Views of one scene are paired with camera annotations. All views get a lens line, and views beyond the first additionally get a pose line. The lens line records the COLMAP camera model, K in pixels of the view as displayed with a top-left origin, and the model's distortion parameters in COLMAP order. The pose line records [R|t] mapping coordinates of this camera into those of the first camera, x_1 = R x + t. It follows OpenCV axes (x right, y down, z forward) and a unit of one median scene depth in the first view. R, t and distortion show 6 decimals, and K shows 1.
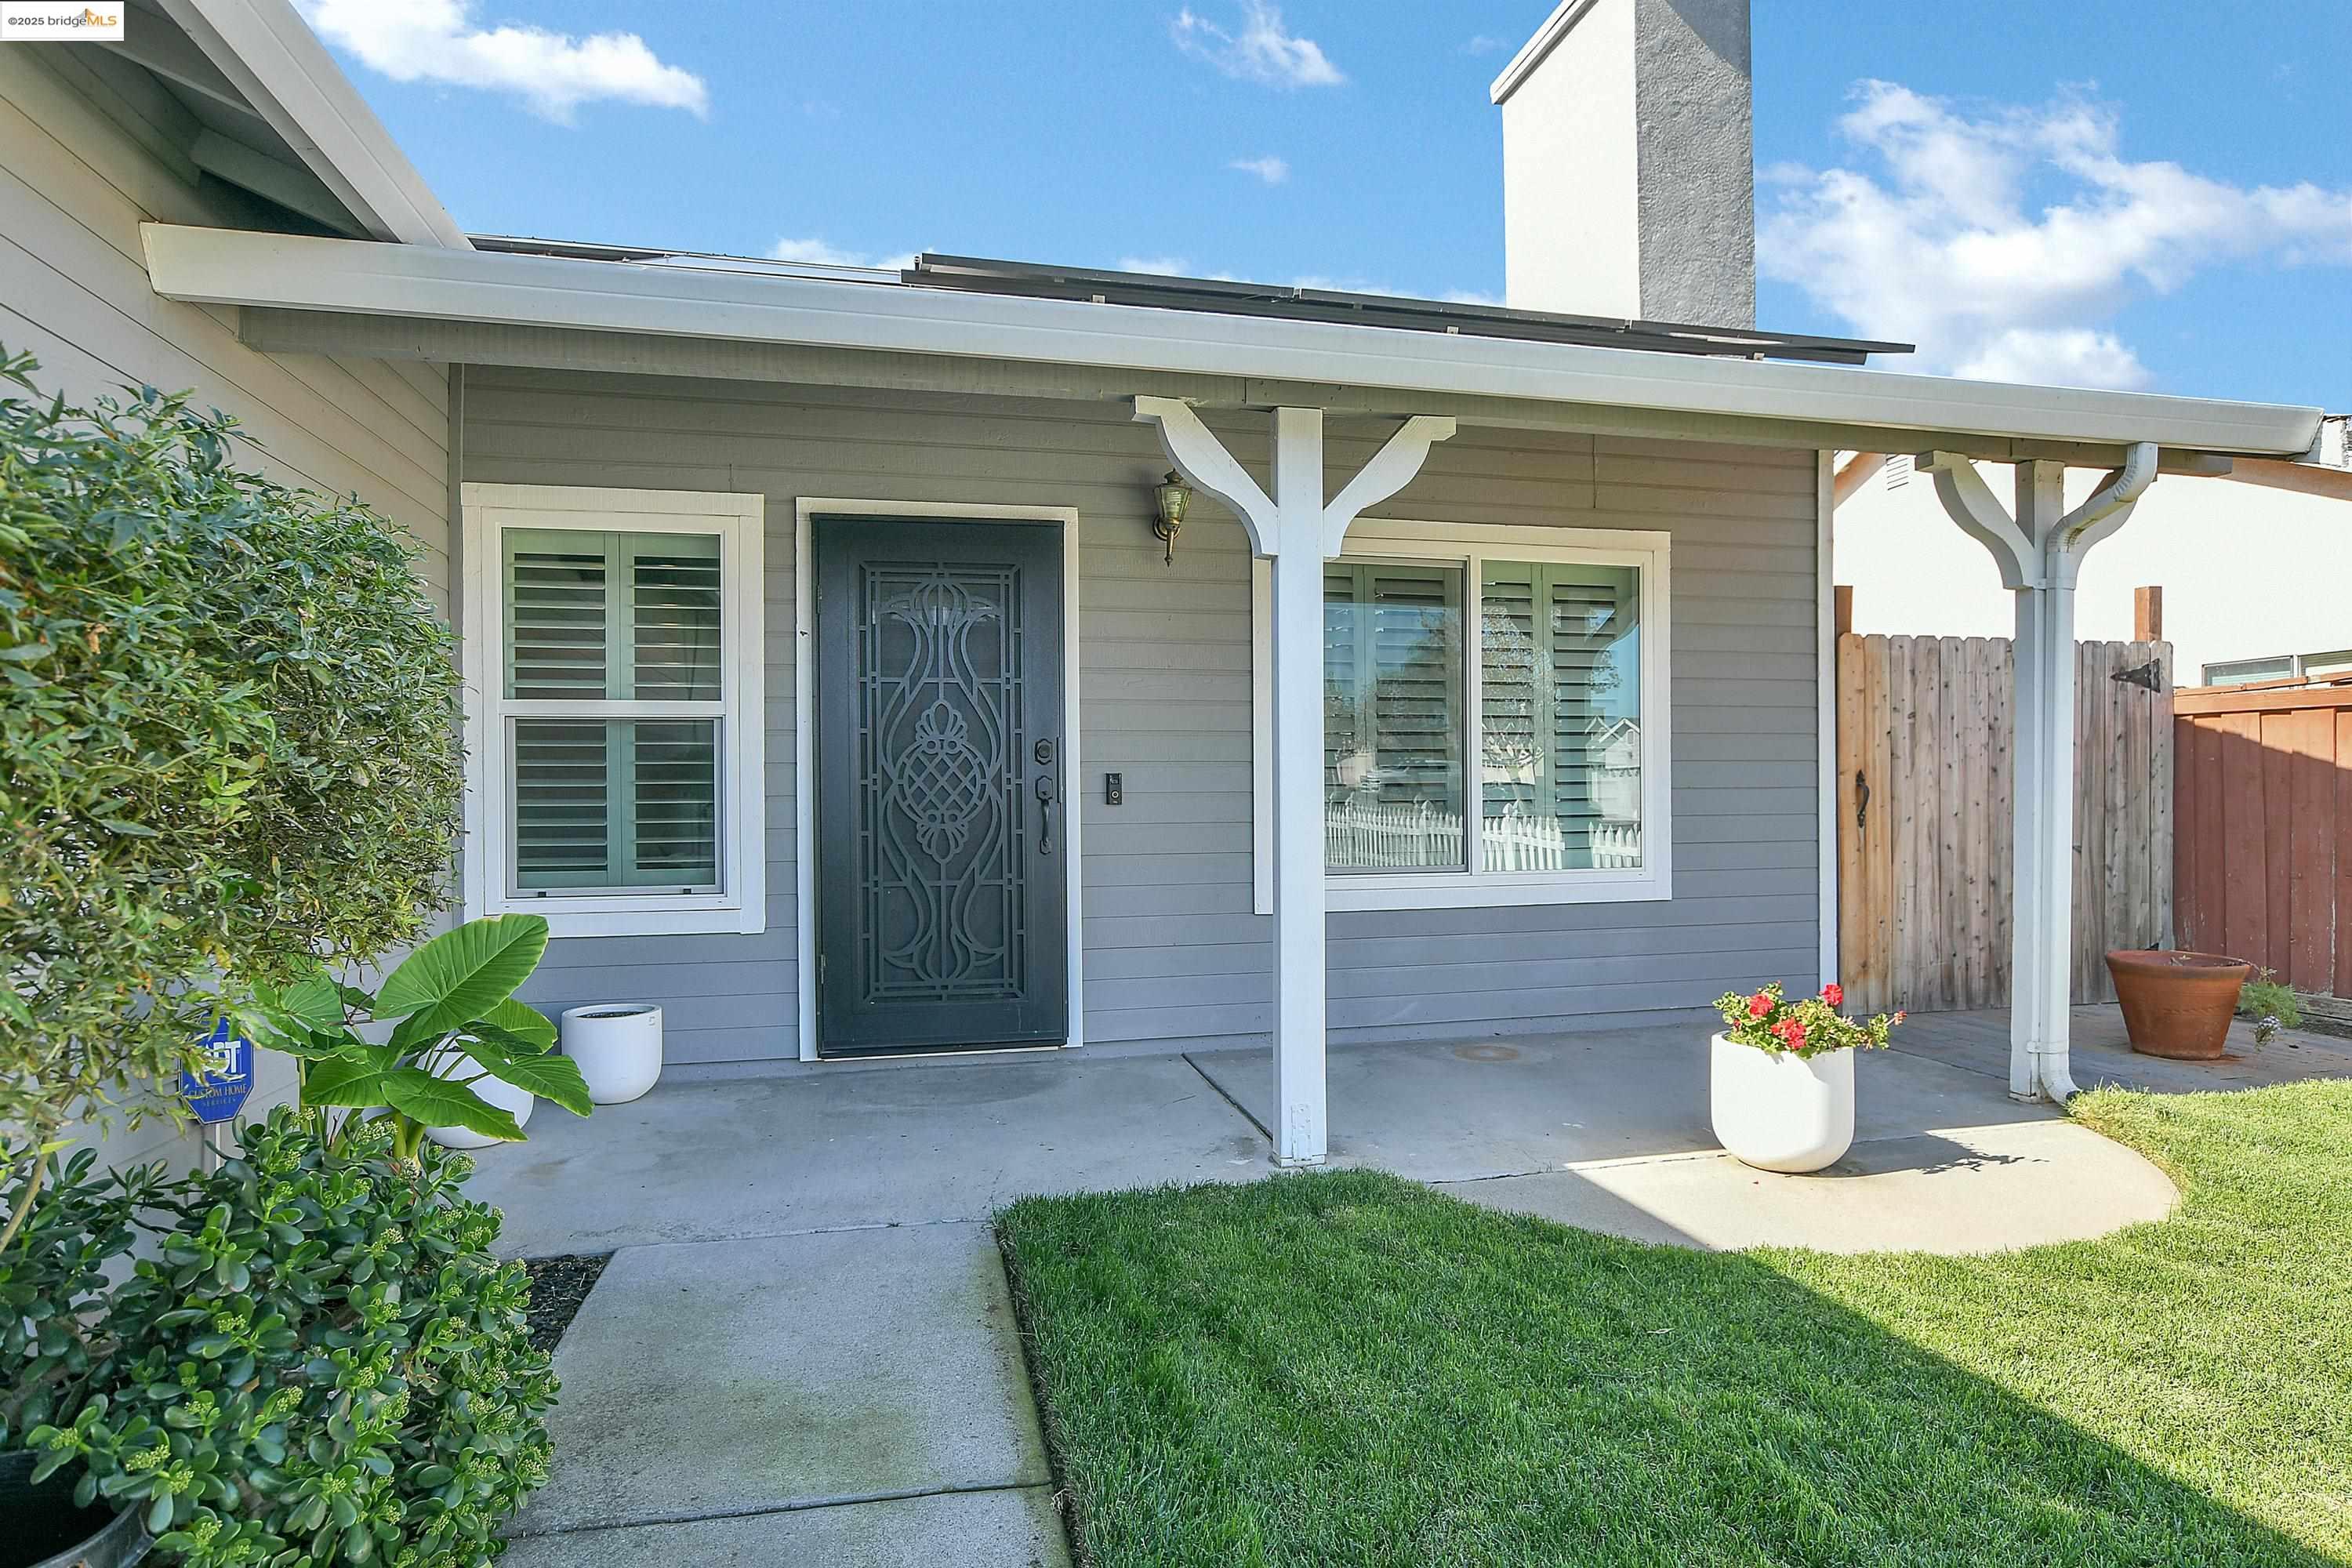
lens RADIAL K [[1258.9, 0, 1213.1], [0, 1258.9, 808.5], [0, 0, 1]] dist [-0.016225, 0.000470]
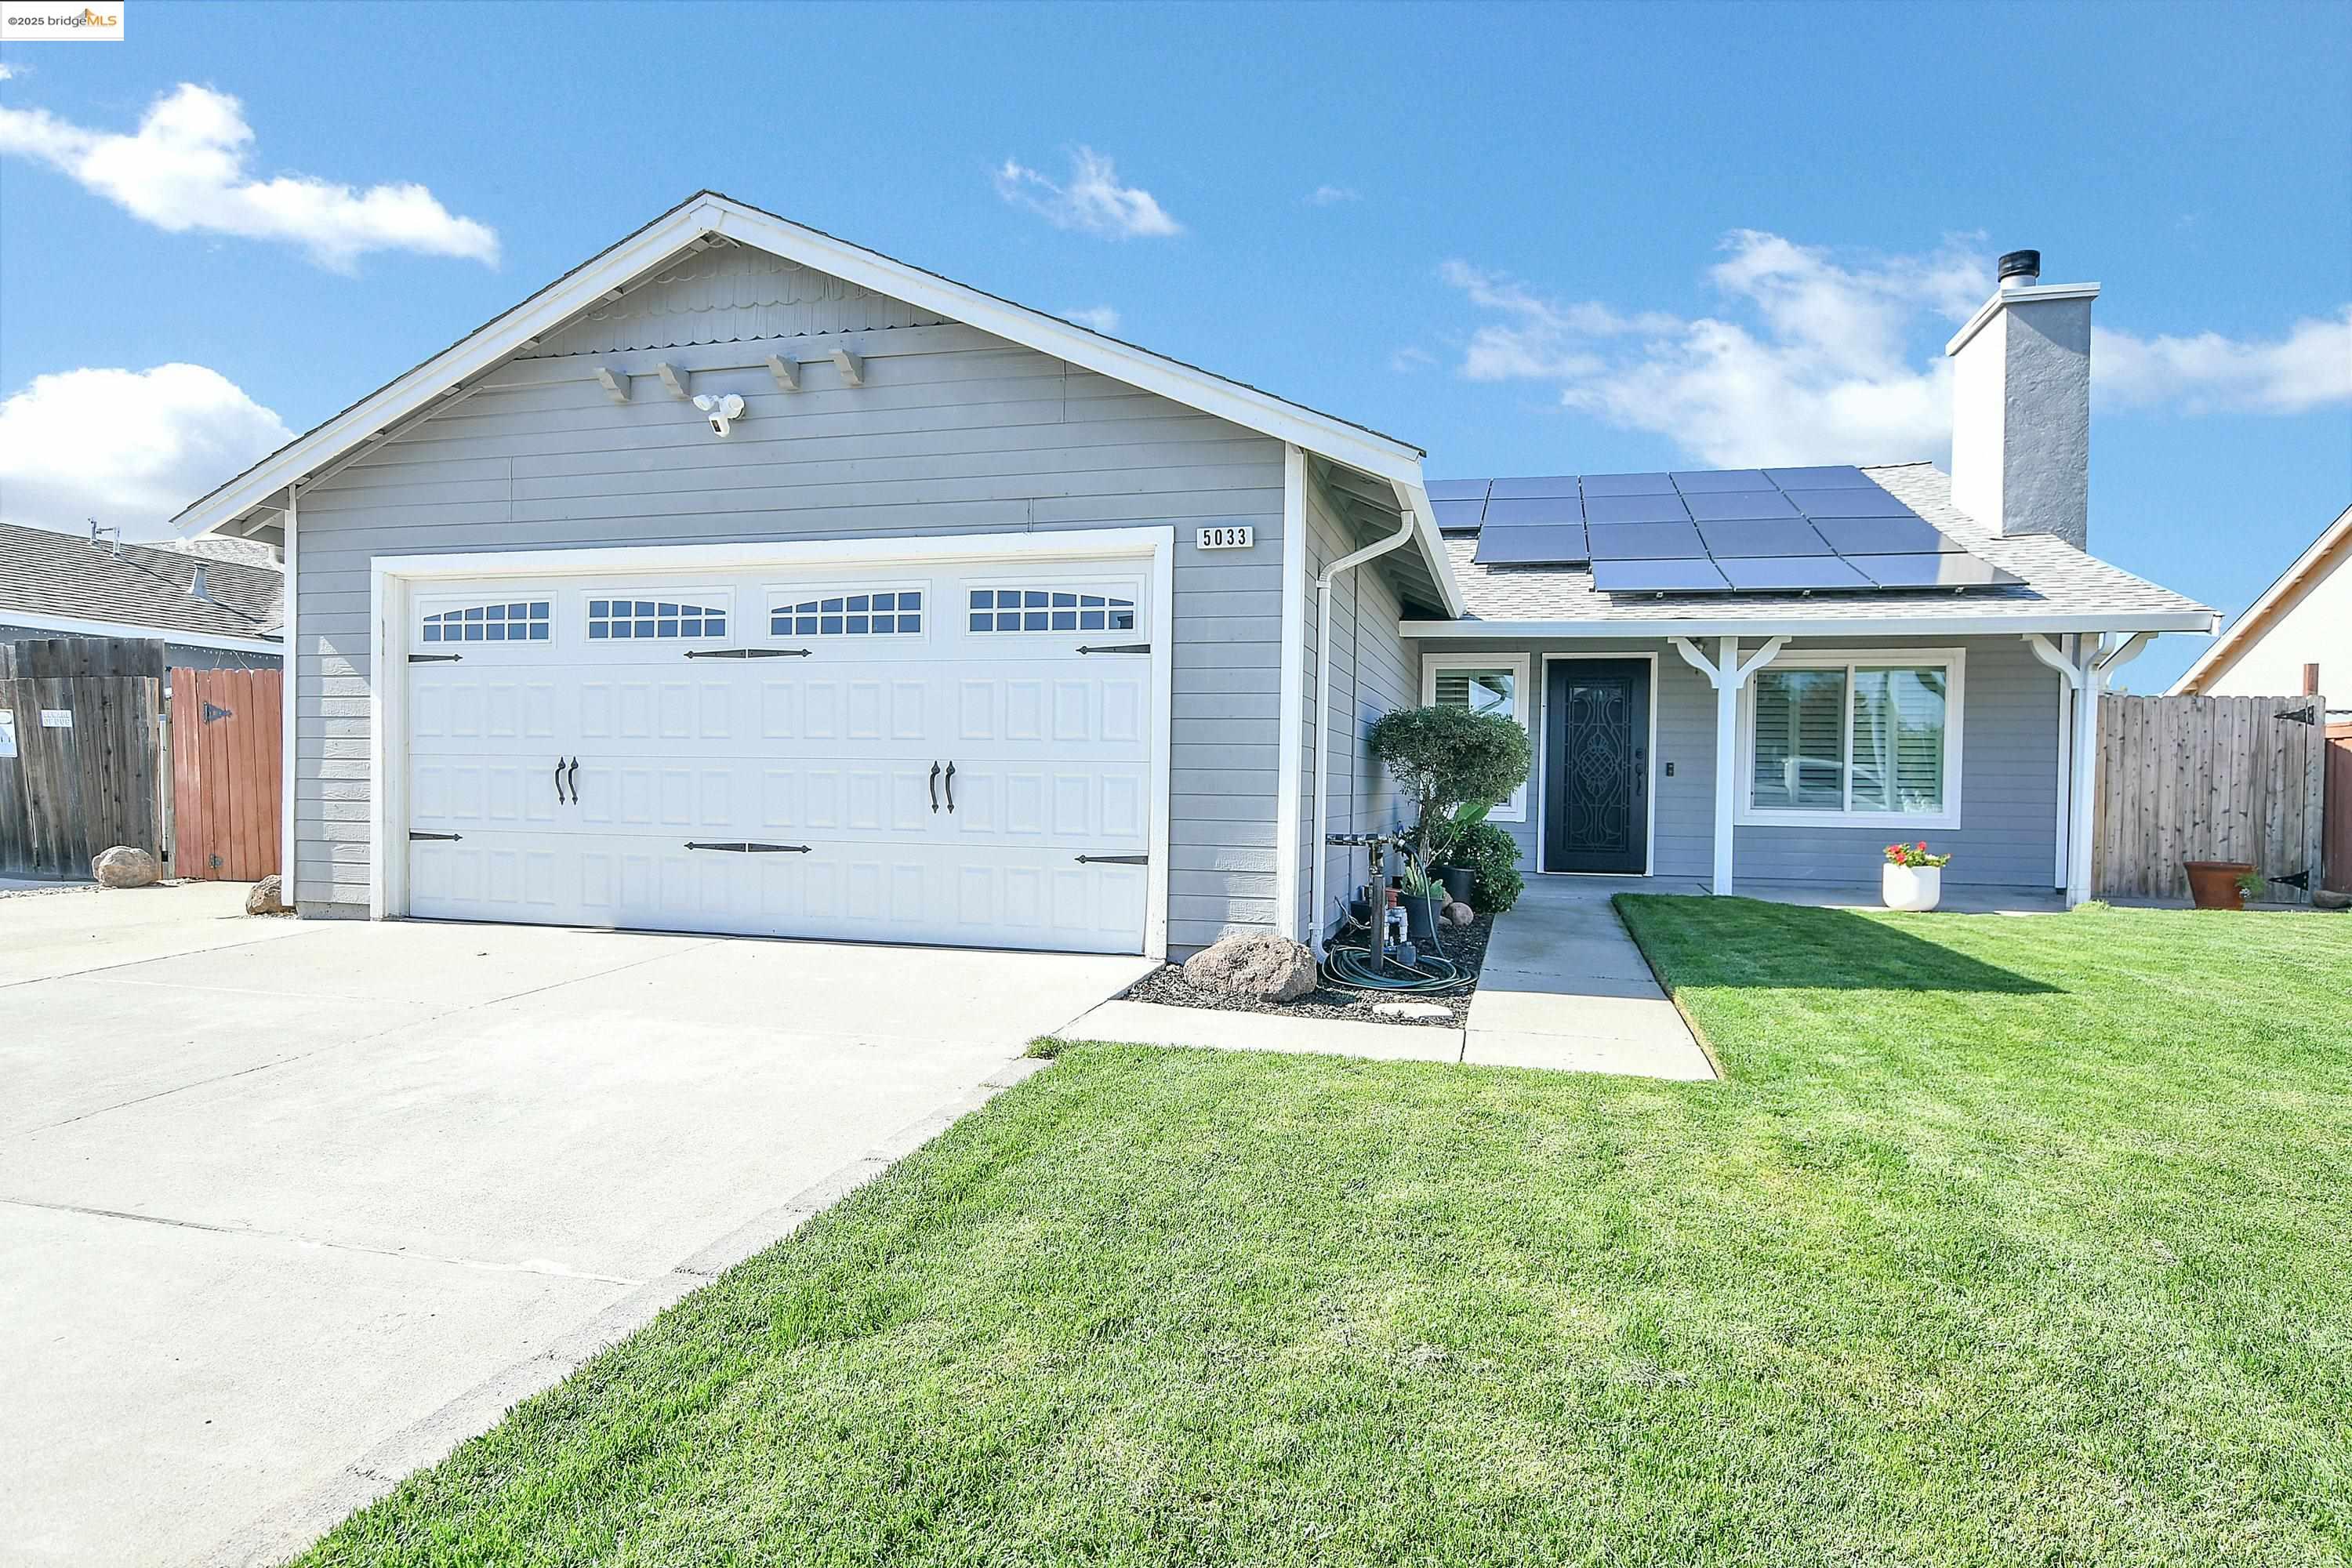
lens RADIAL K [[1258.9, 0, 1213.1], [0, 1258.9, 808.5], [0, 0, 1]] dist [-0.016225, 0.000470]
pose [[0.882251, 0.032985, -0.469622, 0.235898], [-0.026107, 0.999435, 0.021153, 0.026289], [0.470054, -0.006402, 0.882614, -1.283209]]
